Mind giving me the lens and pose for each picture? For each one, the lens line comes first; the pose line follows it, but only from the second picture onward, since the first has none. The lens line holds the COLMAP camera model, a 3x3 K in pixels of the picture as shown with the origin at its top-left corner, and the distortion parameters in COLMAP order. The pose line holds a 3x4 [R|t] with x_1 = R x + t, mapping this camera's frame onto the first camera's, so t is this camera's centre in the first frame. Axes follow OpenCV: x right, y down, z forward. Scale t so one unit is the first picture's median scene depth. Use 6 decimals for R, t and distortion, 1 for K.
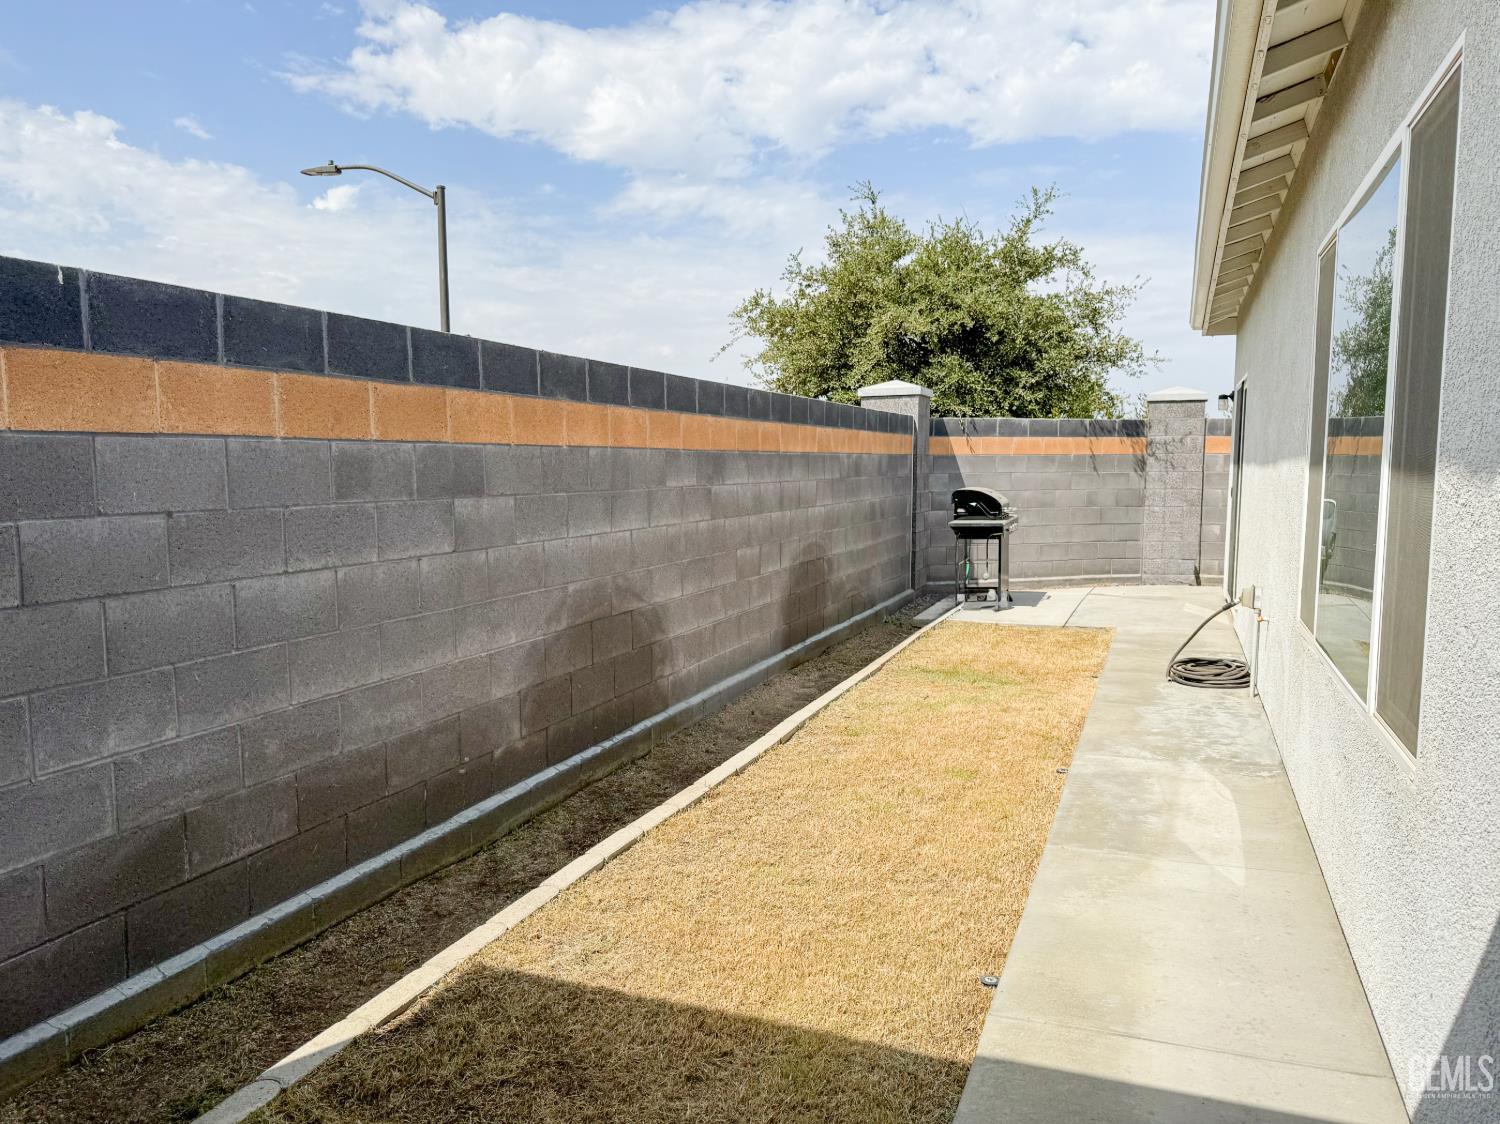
lens RADIAL K [[1085.1, 0, 752.3], [0, 1085.1, 557.8], [0, 0, 1]] dist [0.040504, -0.051380]
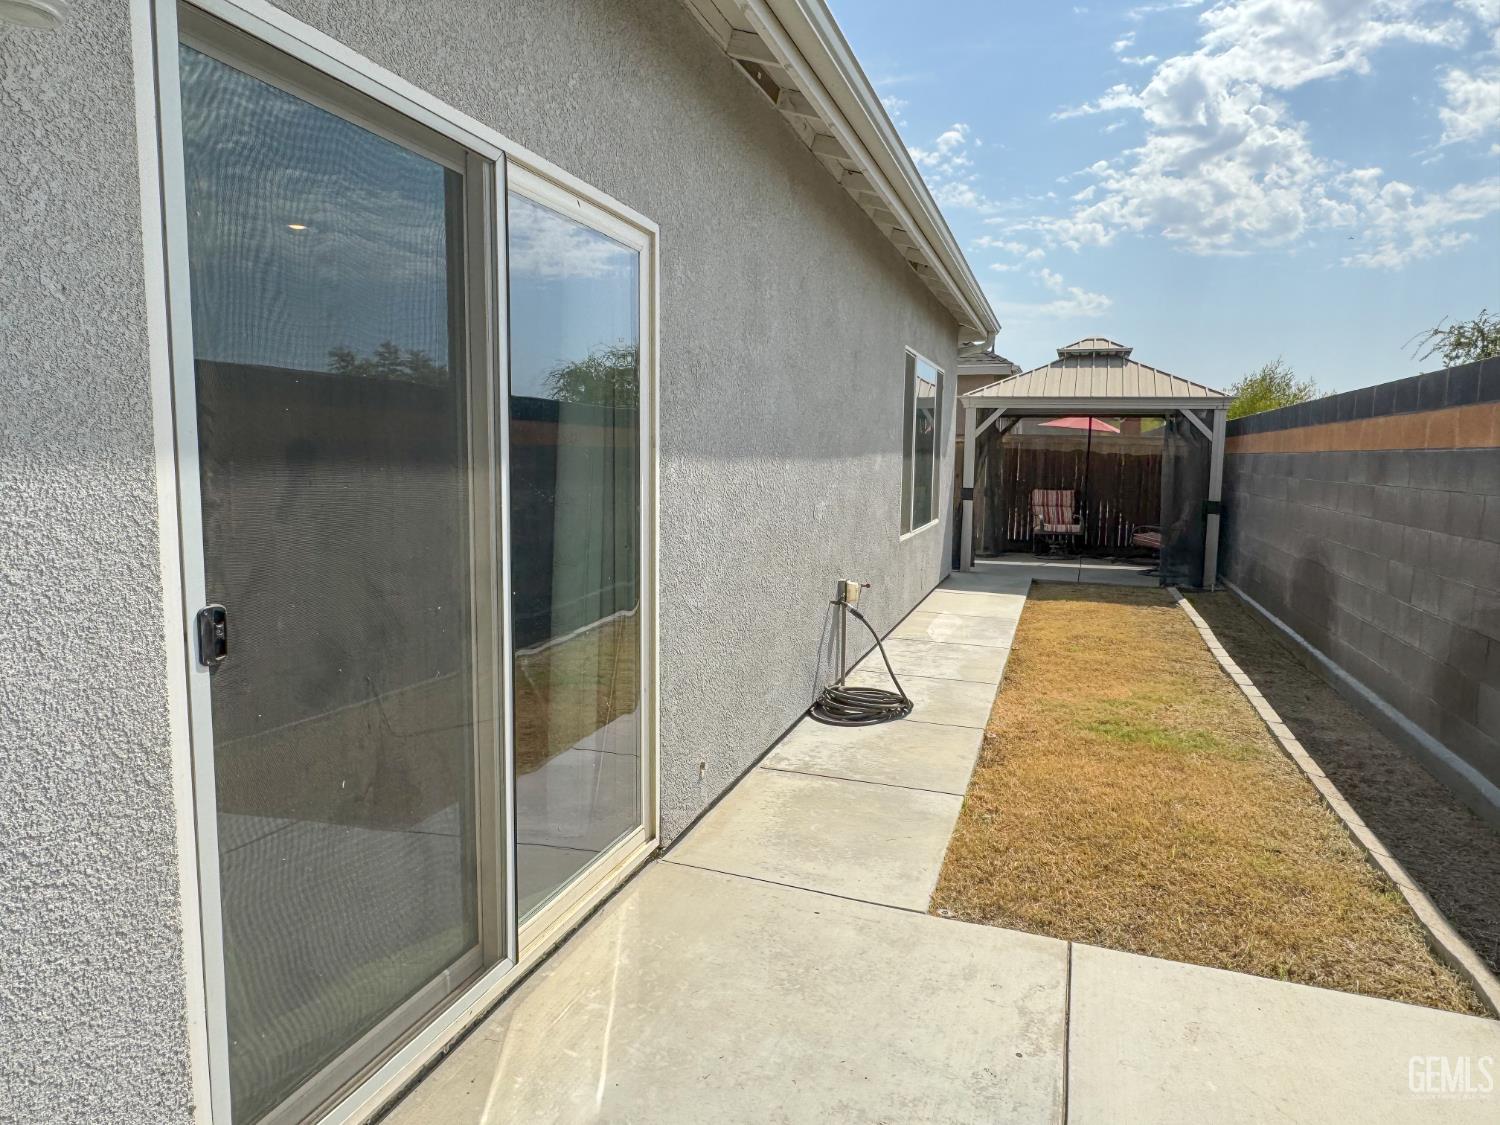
lens RADIAL K [[986.8, 0, 748.9], [0, 986.8, 564.3], [0, 0, 1]] dist [-0.000865, -0.000435]
pose [[-0.998573, -0.014298, -0.051455, 0.542454], [-0.024304, 0.979604, 0.199465, -0.148862], [0.047554, 0.200431, -0.978553, 1.714774]]
